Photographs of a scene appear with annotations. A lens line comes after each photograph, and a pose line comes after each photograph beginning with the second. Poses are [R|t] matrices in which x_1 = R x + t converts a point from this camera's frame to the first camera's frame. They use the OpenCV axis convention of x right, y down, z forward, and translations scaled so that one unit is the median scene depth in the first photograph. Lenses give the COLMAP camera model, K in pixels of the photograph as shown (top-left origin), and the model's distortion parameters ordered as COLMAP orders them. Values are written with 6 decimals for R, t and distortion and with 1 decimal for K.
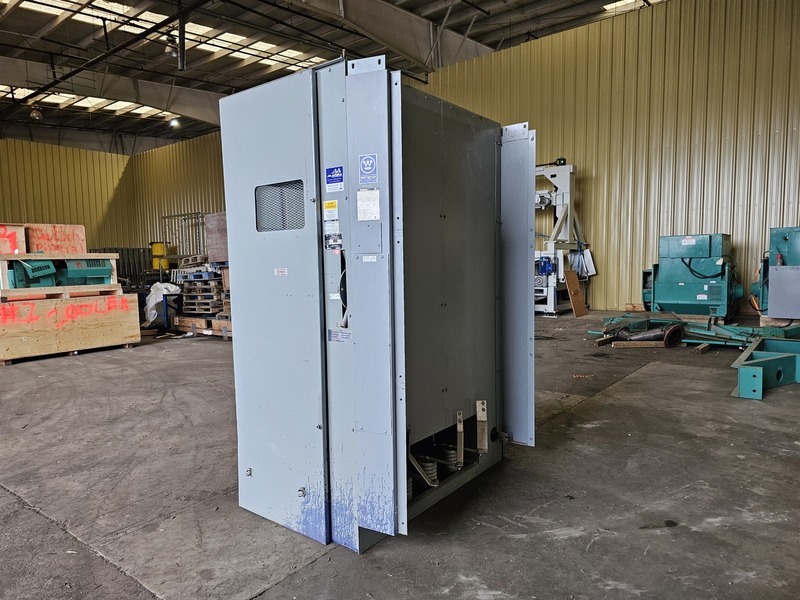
lens RADIAL K [[535.2, 0, 399.8], [0, 535.2, 309.3], [0, 0, 1]] dist [0.047540, -0.037446]
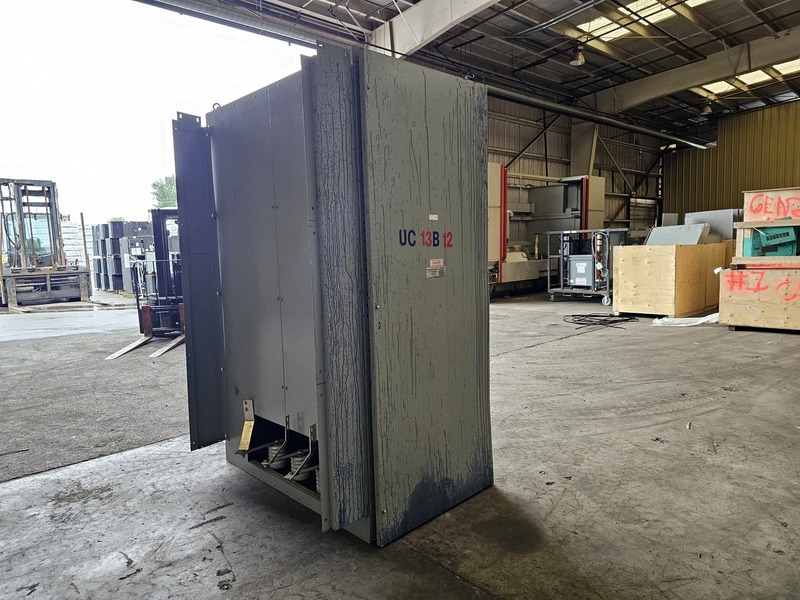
lens RADIAL K [[536.4, 0, 393.6], [0, 536.4, 300.5], [0, 0, 1]] dist [0.013847, -0.001743]
pose [[-0.162603, 0.122494, -0.979058, 0.474861], [-0.052810, 0.989761, 0.132604, -0.069436], [0.985277, 0.073266, -0.154470, 0.647198]]
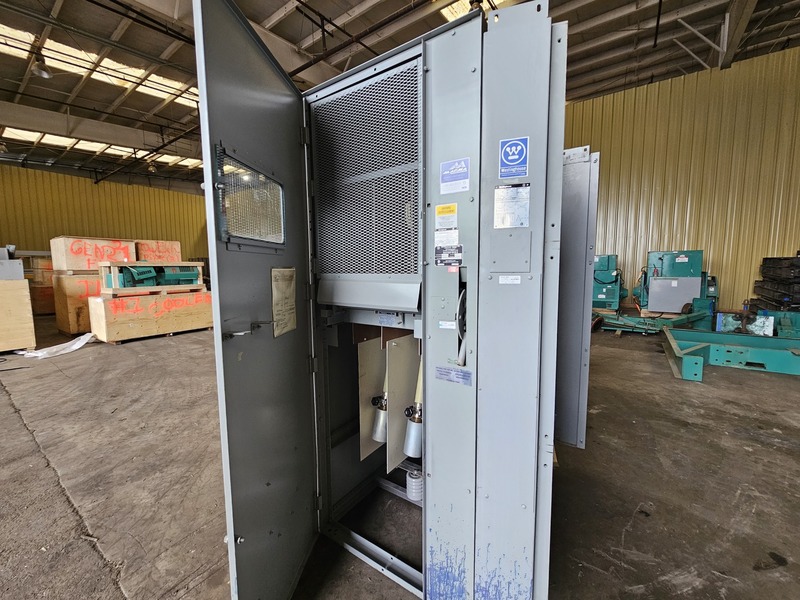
lens RADIAL K [[323.9, 0, 400.0], [0, 323.9, 300.0], [0, 0, 1]] dist [-0.001027, -0.000069]
pose [[0.998598, 0.008303, 0.052274, -0.086581], [-0.008767, 0.999924, 0.008658, -0.025615], [-0.052199, -0.009104, 0.998595, 0.206834]]
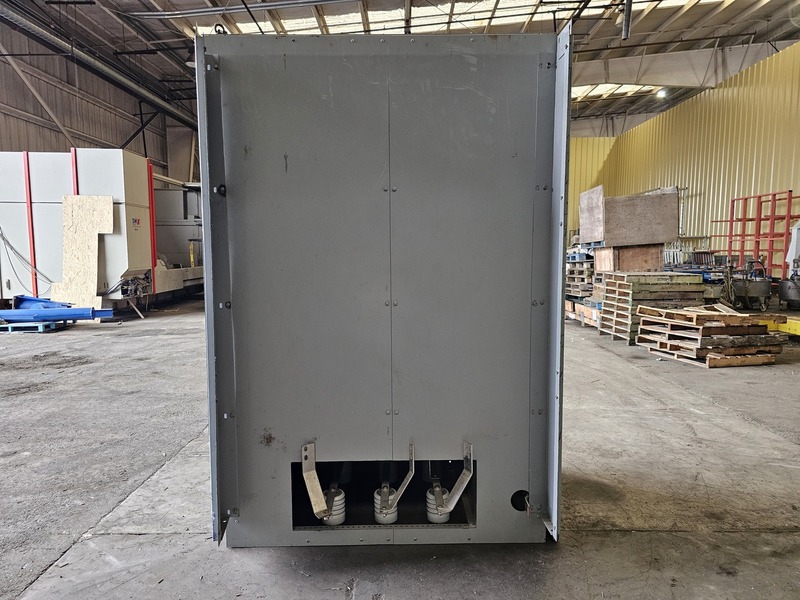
lens RADIAL K [[535.2, 0, 399.8], [0, 535.2, 309.3], [0, 0, 1]] dist [0.047540, -0.037446]
pose [[0.616226, 0.102215, -0.780909, 0.335982], [-0.072342, 0.994697, 0.073112, -0.028403], [0.784240, 0.011439, 0.620352, 0.251528]]
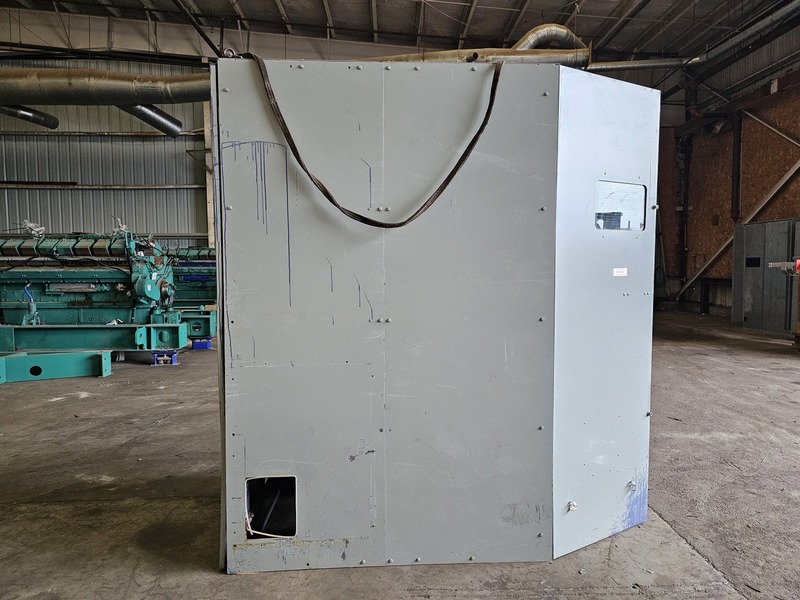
lens RADIAL K [[536.4, 0, 408.4], [0, 536.4, 300.2], [0, 0, 1]] dist [0.004467, -0.002893]
pose [[-0.647049, -0.026567, 0.761985, -0.367458], [0.084198, 0.990790, 0.106042, -0.062243], [-0.757785, 0.132772, -0.638853, 0.789499]]
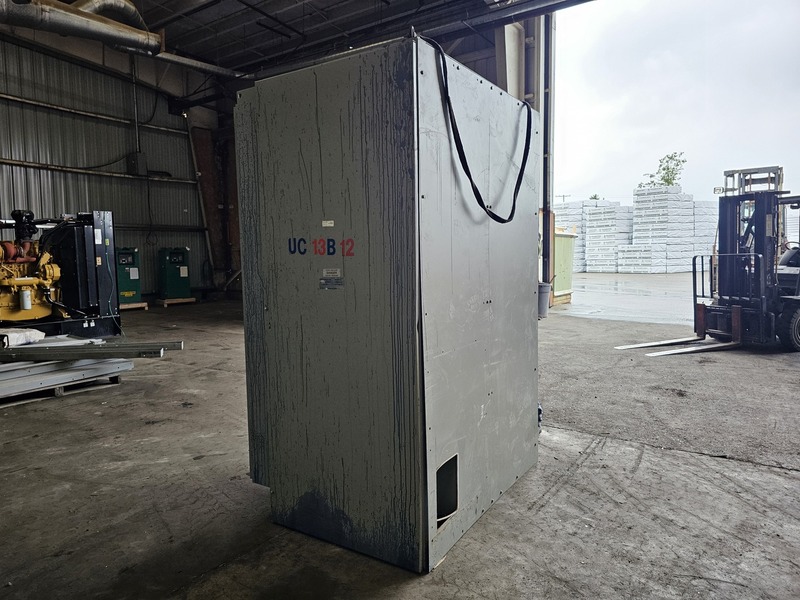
lens RADIAL K [[536.4, 0, 393.6], [0, 536.4, 300.5], [0, 0, 1]] dist [0.013847, -0.001743]
pose [[-0.997329, 0.043703, -0.058519, 0.033640], [0.032909, 0.984172, 0.174134, -0.090876], [0.065203, 0.171743, -0.982982, 0.999010]]
